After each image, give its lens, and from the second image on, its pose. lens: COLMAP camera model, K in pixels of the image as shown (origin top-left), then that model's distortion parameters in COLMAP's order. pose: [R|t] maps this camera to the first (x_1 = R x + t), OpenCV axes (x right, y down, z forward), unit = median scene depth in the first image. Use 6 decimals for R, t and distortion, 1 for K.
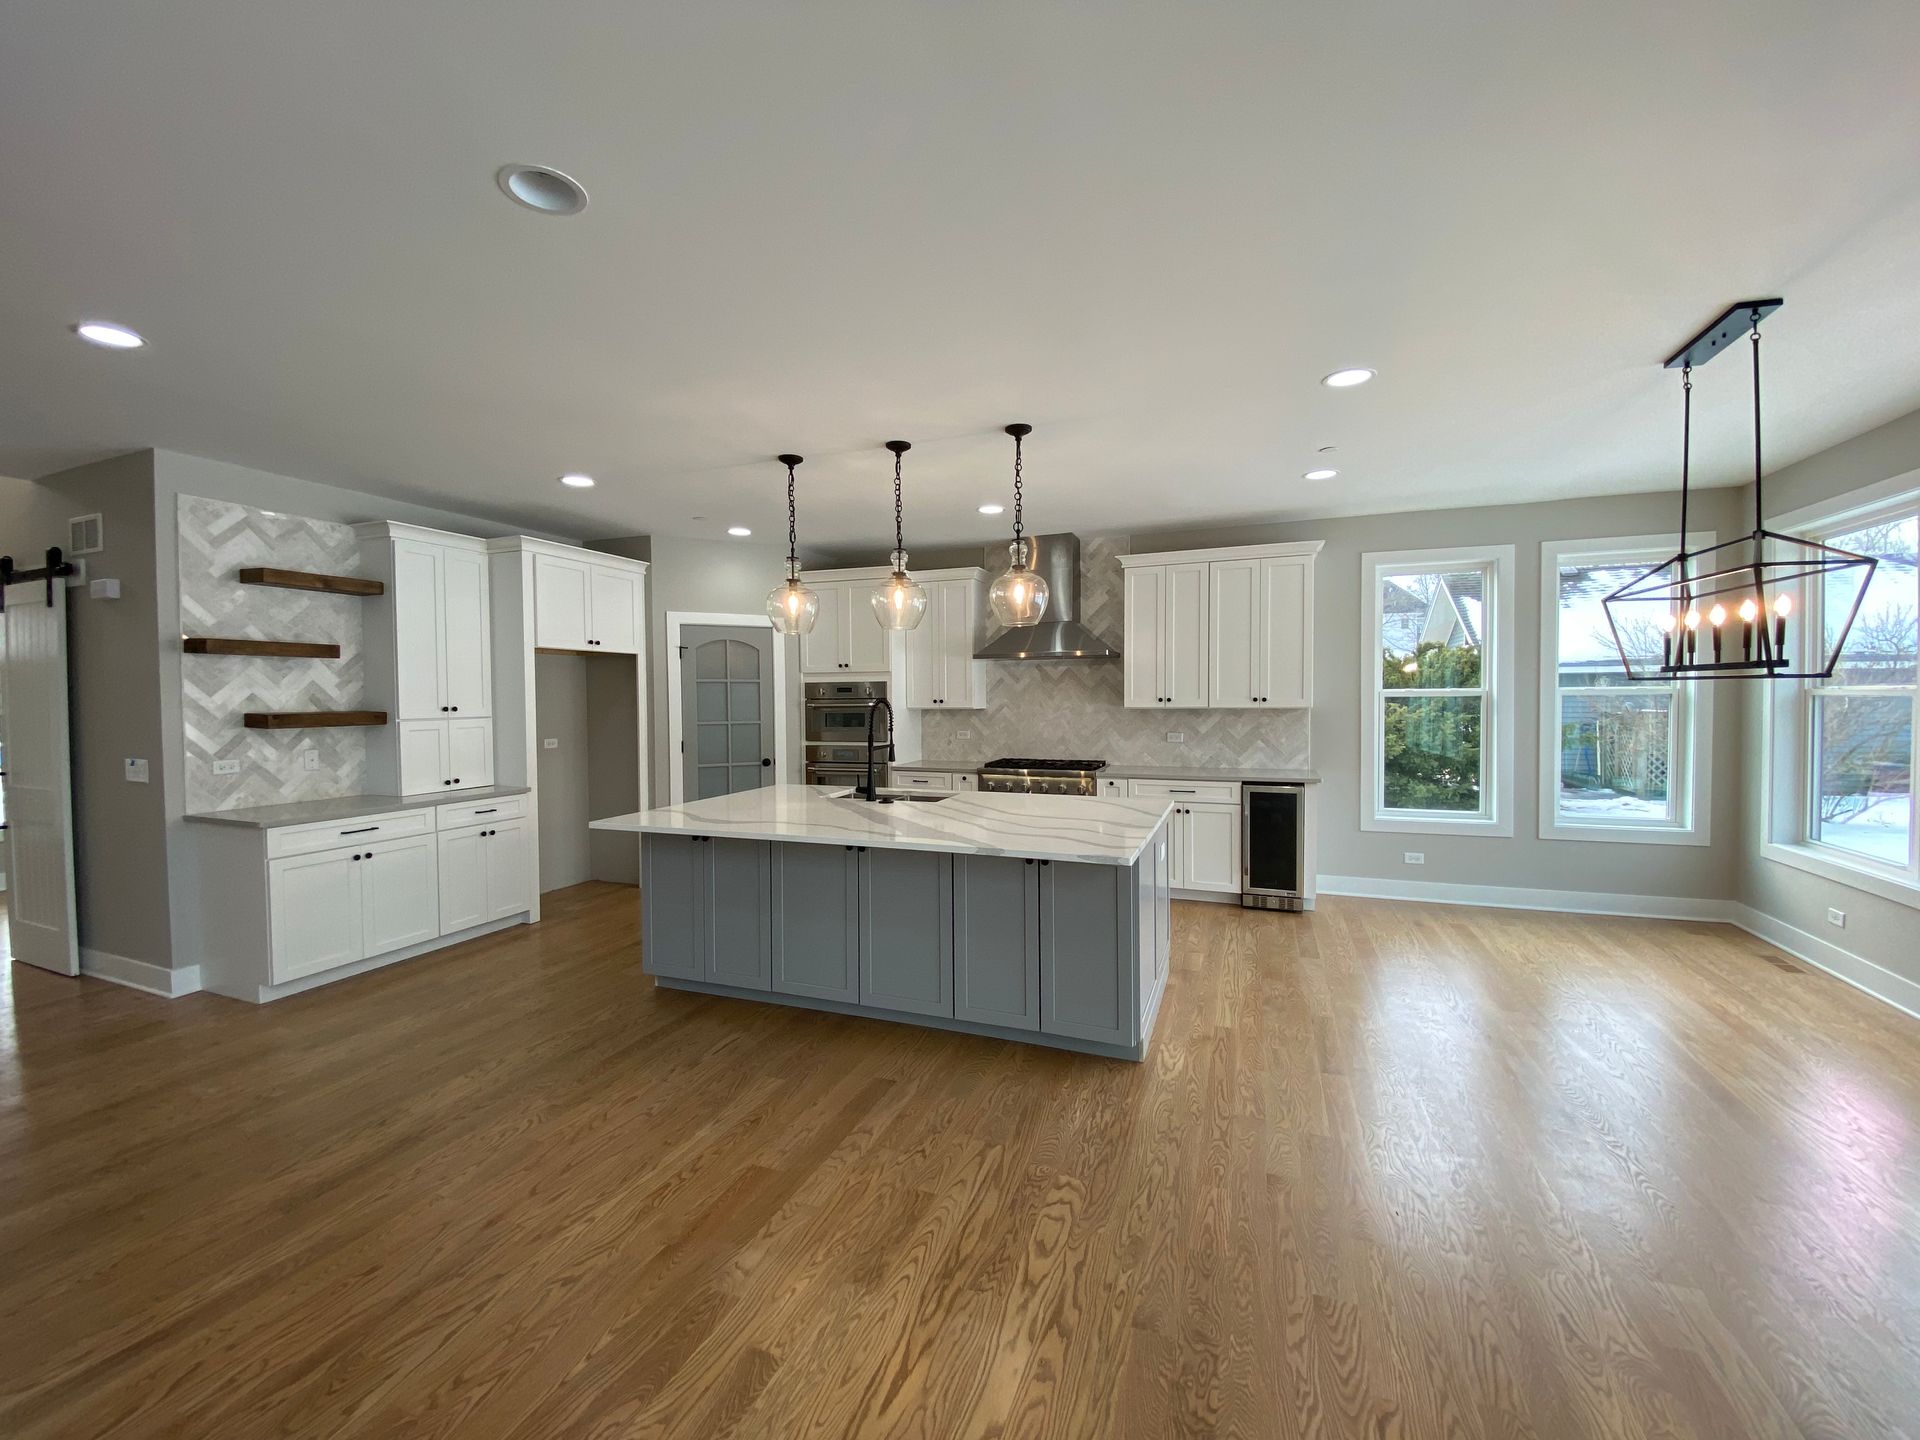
lens RADIAL K [[776.8, 0, 958.8], [0, 776.8, 713.8], [0, 0, 1]] dist [0.017822, -0.020706]
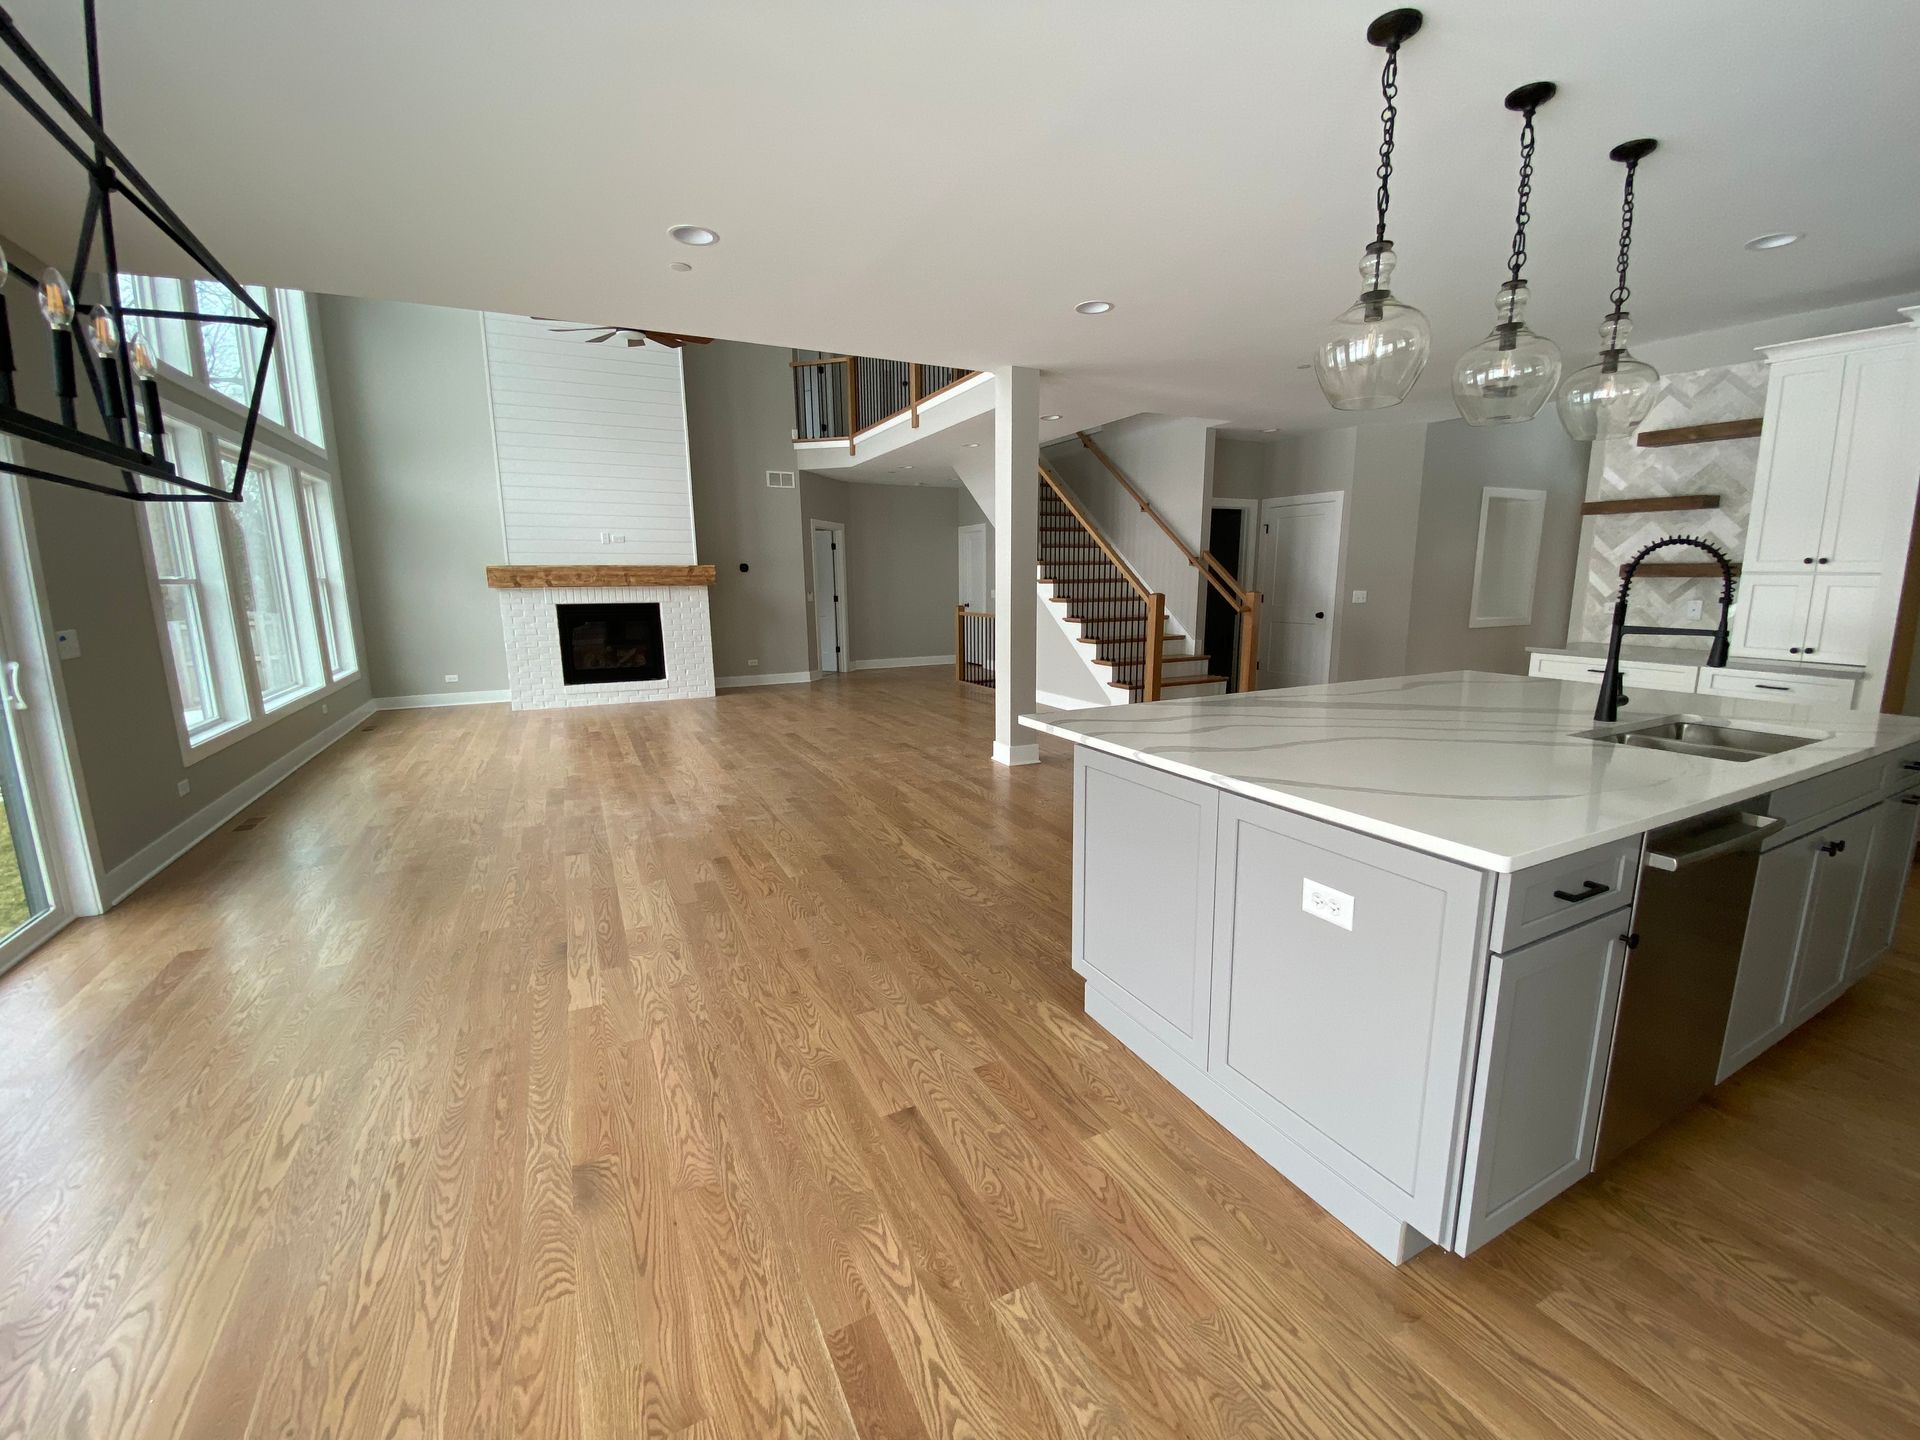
lens RADIAL K [[776.8, 0, 958.8], [0, 776.8, 713.8], [0, 0, 1]] dist [0.017822, -0.020706]
pose [[-0.673454, 0.143888, -0.725090, 0.572439], [-0.006491, 0.979685, 0.200439, -0.005316], [0.739200, 0.139693, -0.658839, 0.927323]]
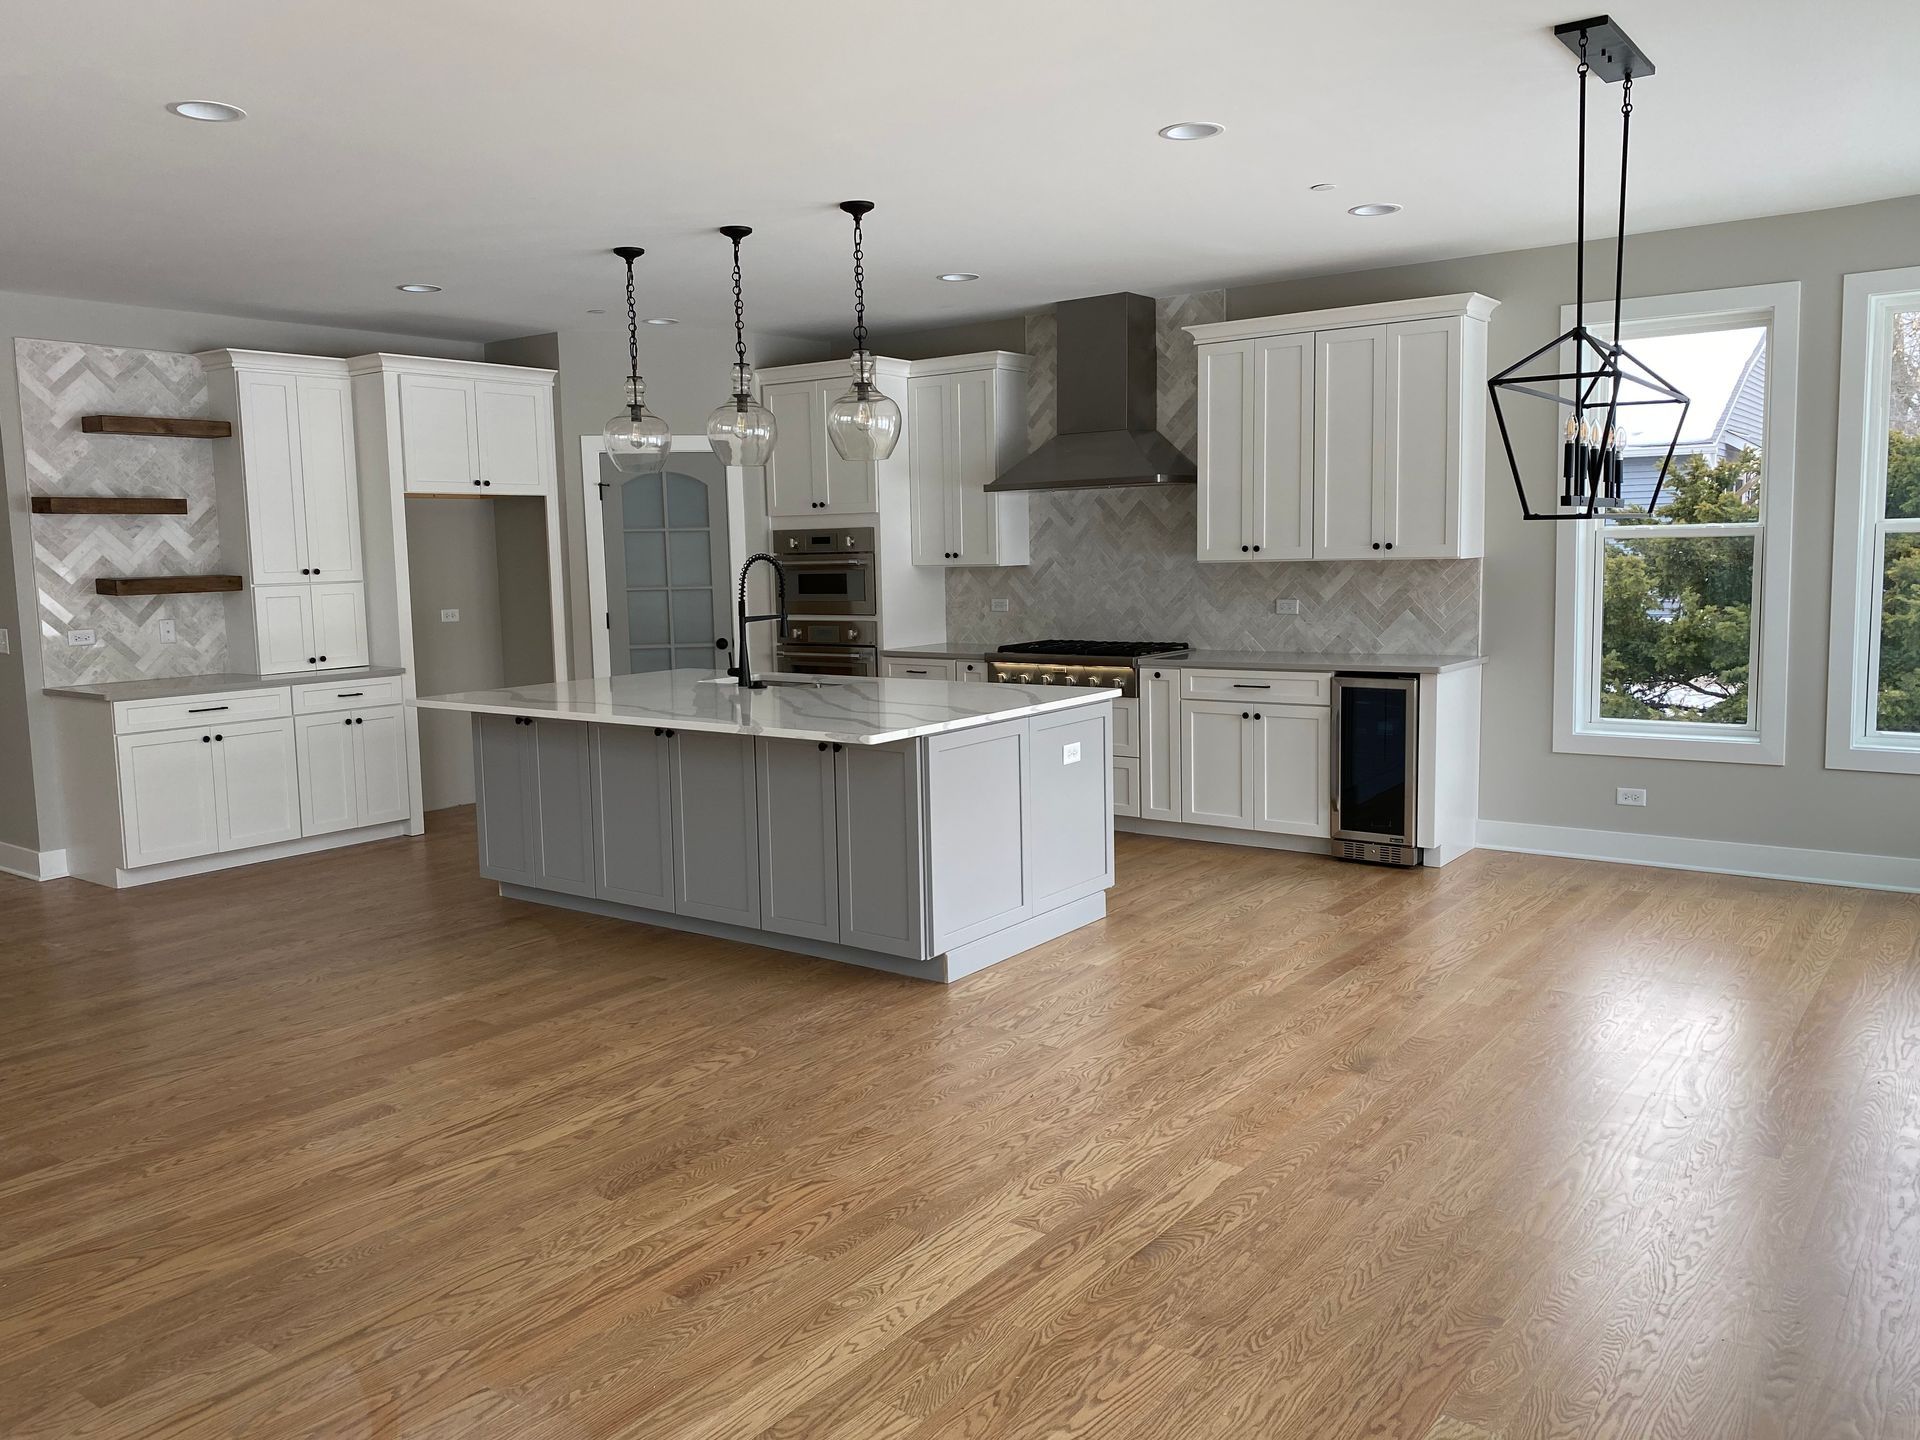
lens RADIAL K [[1465.3, 0, 960.3], [0, 1465.3, 713.7], [0, 0, 1]] dist [0.041778, -0.086798]
pose [[0.962198, 0.018064, -0.271750, 0.453844], [0.007669, 0.995605, 0.093334, 0.003578], [0.272242, -0.091890, 0.957831, -0.333079]]
